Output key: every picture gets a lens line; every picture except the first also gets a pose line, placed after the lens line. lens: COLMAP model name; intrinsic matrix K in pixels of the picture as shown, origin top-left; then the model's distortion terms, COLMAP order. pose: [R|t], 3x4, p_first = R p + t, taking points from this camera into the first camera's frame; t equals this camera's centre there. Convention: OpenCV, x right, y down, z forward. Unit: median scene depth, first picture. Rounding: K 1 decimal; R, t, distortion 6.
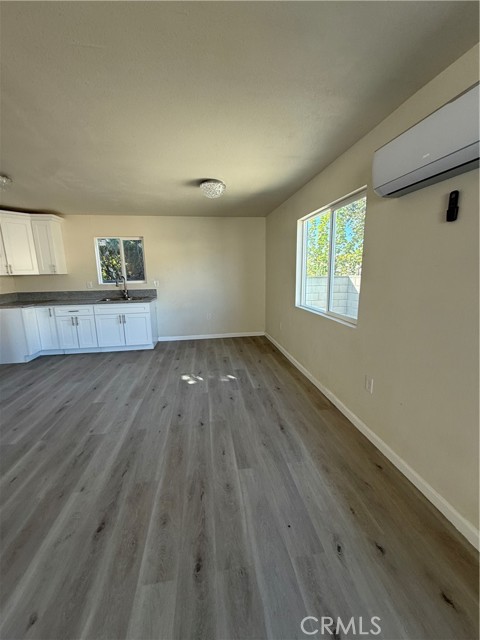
lens RADIAL K [[258.3, 0, 240.0], [0, 258.3, 320.0], [0, 0, 1]] dist [0.003616, 0.000089]
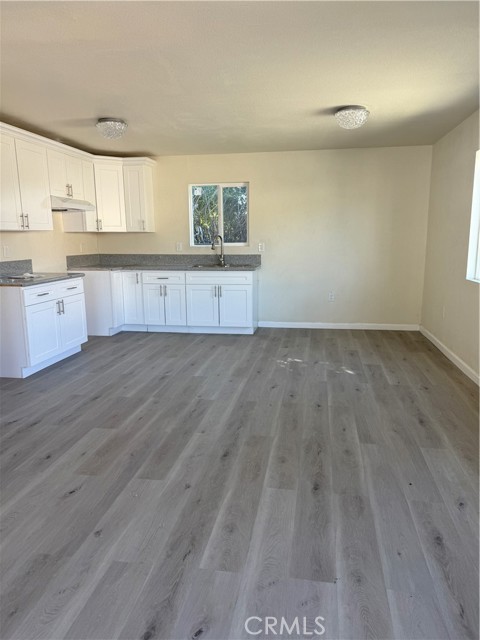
lens RADIAL K [[450.9, 0, 240.0], [0, 450.9, 320.0], [0, 0, 1]] dist [0.163681, -0.334093]
pose [[0.950743, 0.063536, -0.303400, 0.031844], [-0.065063, 0.997868, 0.005084, 0.105762], [0.303076, 0.014906, 0.952850, -0.391848]]
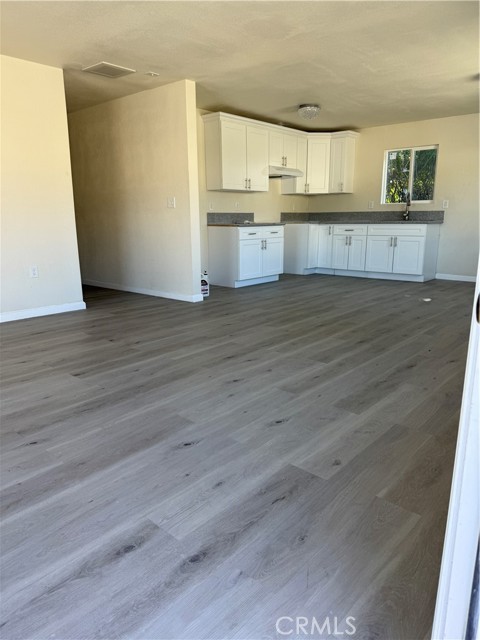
lens RADIAL K [[450.9, 0, 240.0], [0, 450.9, 320.0], [0, 0, 1]] dist [0.163681, -0.334093]
pose [[0.651006, 0.182996, -0.736684, 0.618577], [-0.149356, 0.982414, 0.112051, 0.244417], [0.744234, 0.037082, 0.666889, -0.657036]]
